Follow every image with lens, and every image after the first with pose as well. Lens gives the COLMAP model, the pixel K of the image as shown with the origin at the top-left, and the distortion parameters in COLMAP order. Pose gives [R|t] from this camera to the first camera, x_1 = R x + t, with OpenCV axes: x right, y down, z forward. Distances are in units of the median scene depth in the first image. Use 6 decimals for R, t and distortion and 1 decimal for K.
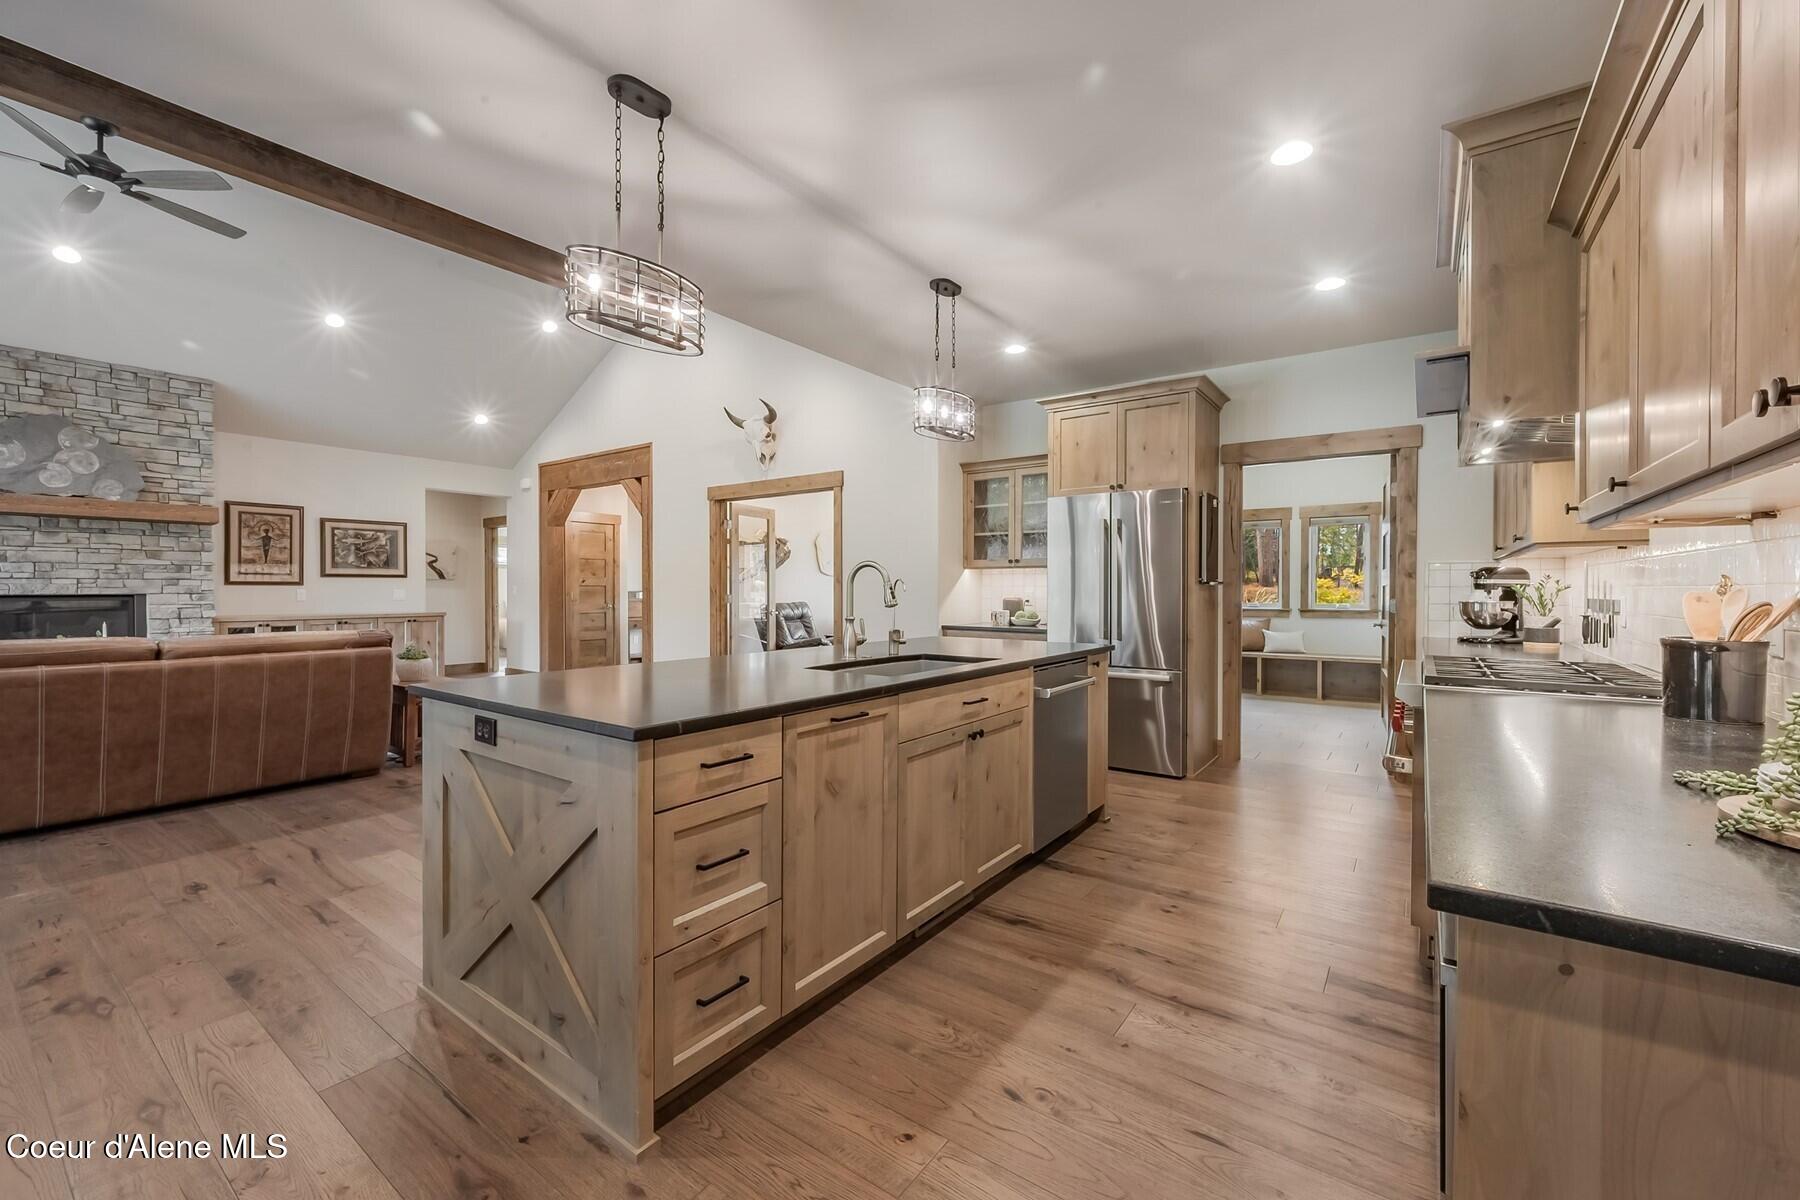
lens RADIAL K [[725.1, 0, 901.4], [0, 725.1, 594.2], [0, 0, 1]] dist [-0.002183, -0.000034]
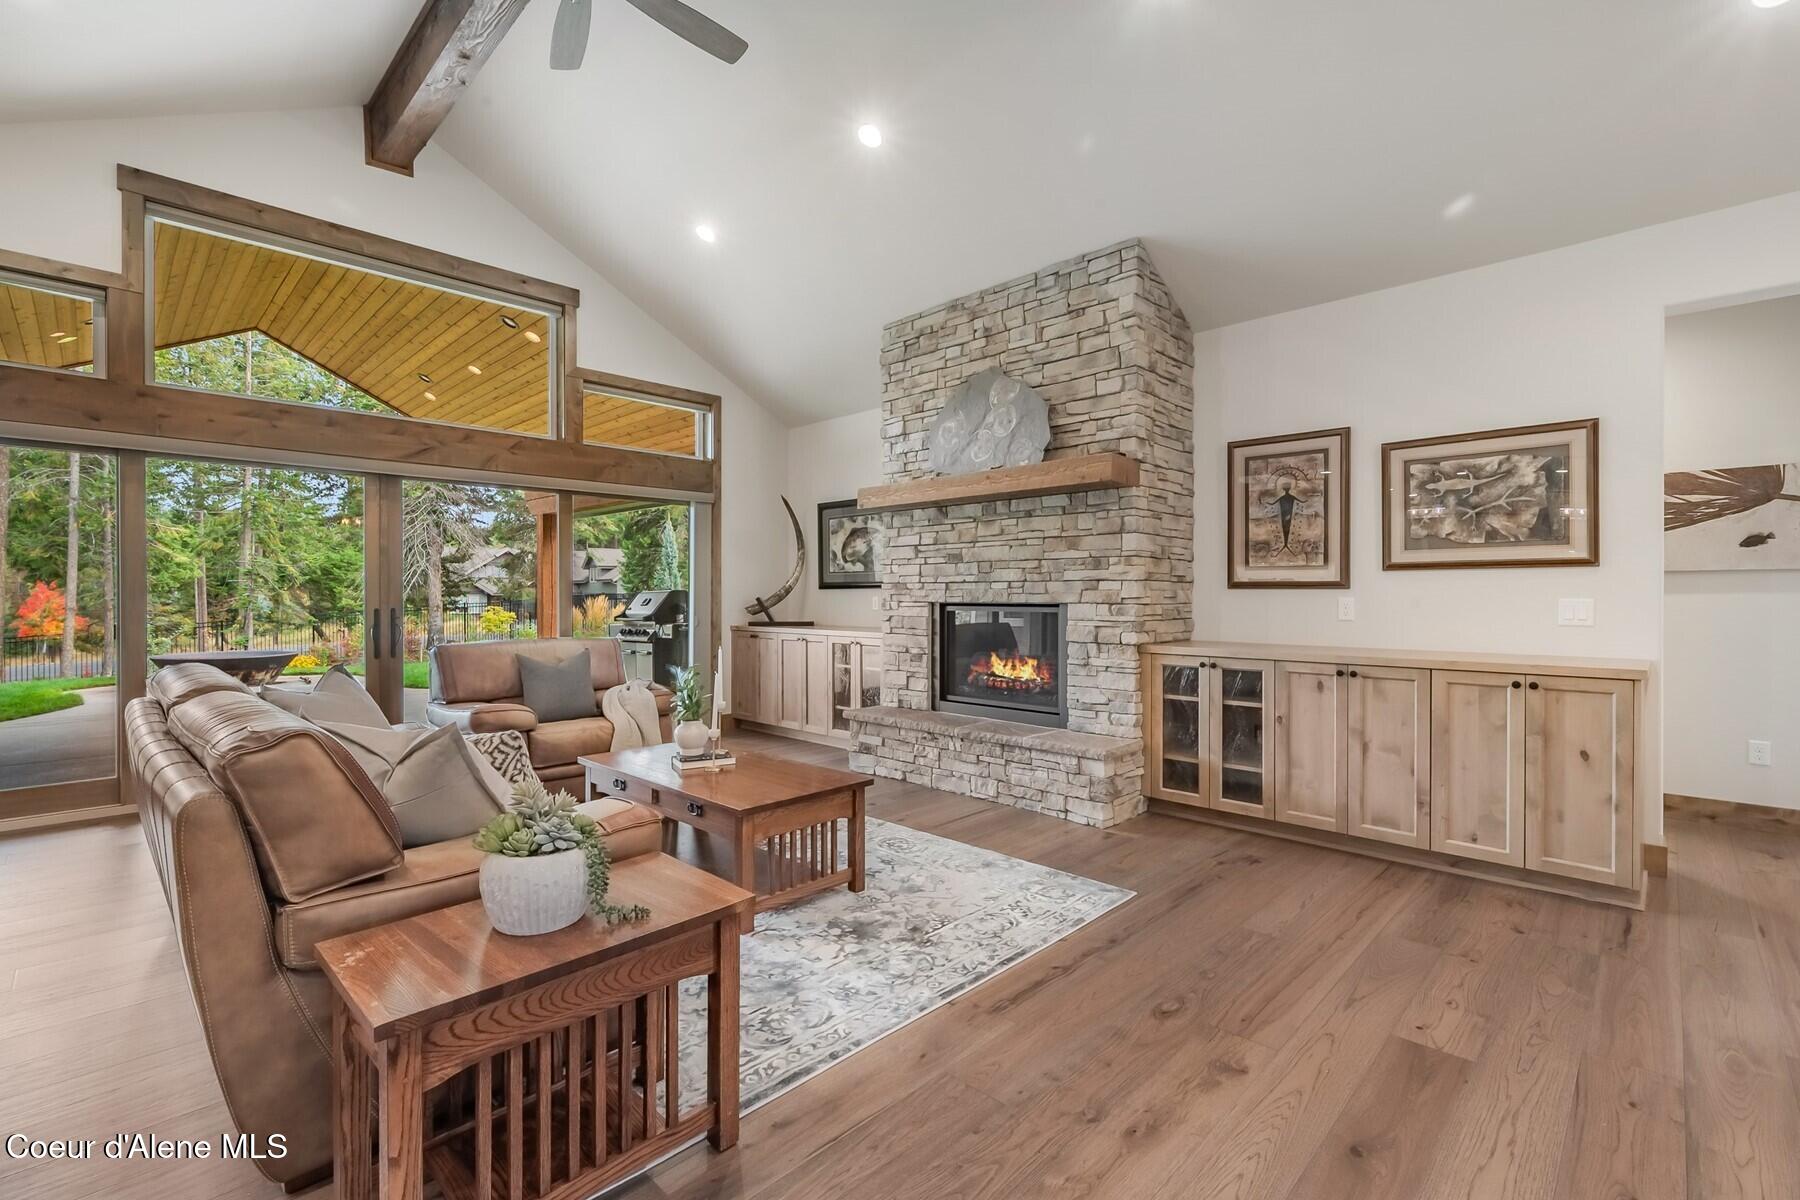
lens RADIAL K [[793.4, 0, 893.0], [0, 793.4, 595.4], [0, 0, 1]] dist [-0.001407, -0.000257]
pose [[-0.151506, 0.001618, -0.988455, -0.312144], [-0.007098, 0.999971, 0.002725, -0.008593], [0.988431, 0.007429, -0.151490, 0.966518]]
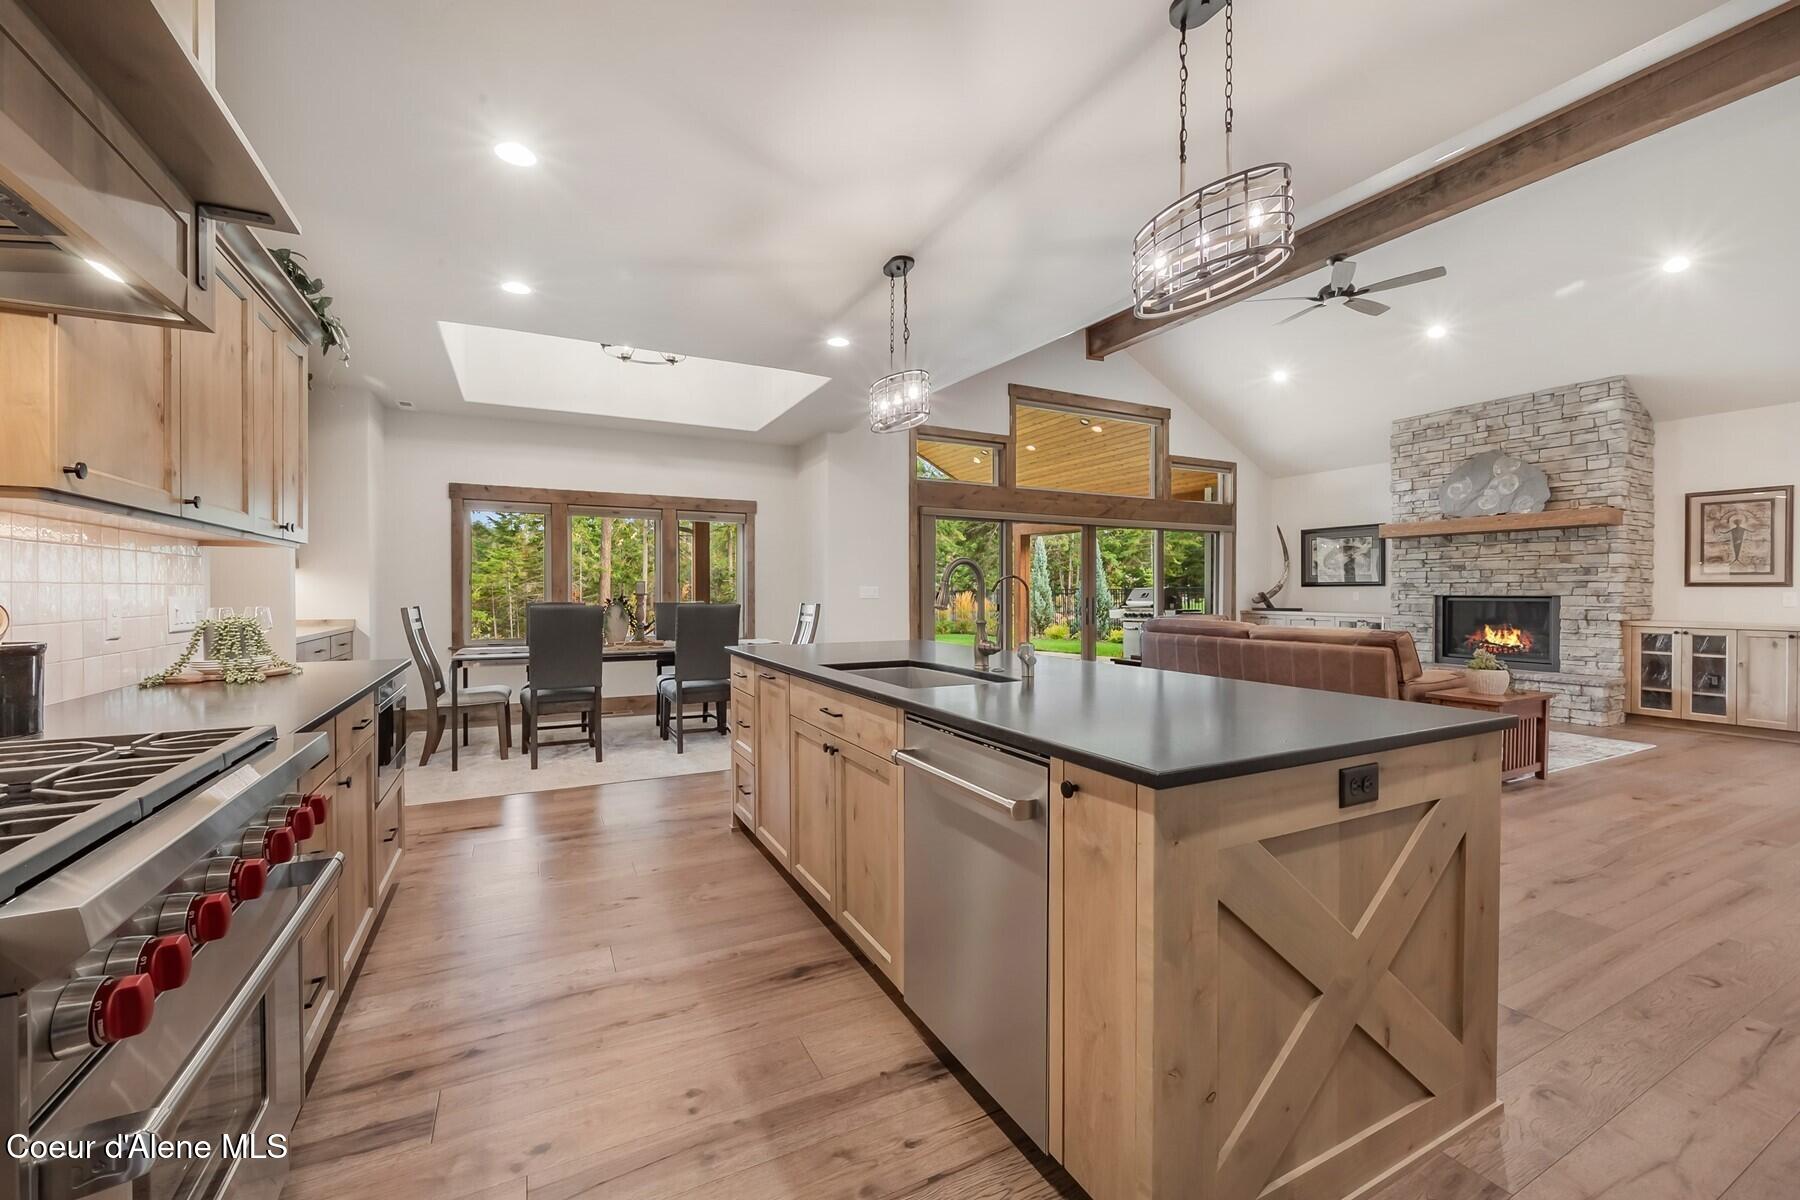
lens RADIAL K [[725.1, 0, 901.4], [0, 725.1, 594.2], [0, 0, 1]] dist [-0.002183, -0.000034]
pose [[-0.450291, 0.004042, -0.892873, 0.364390], [-0.007999, 0.999931, 0.008561, -0.004133], [0.892846, 0.010997, -0.450228, 0.618934]]
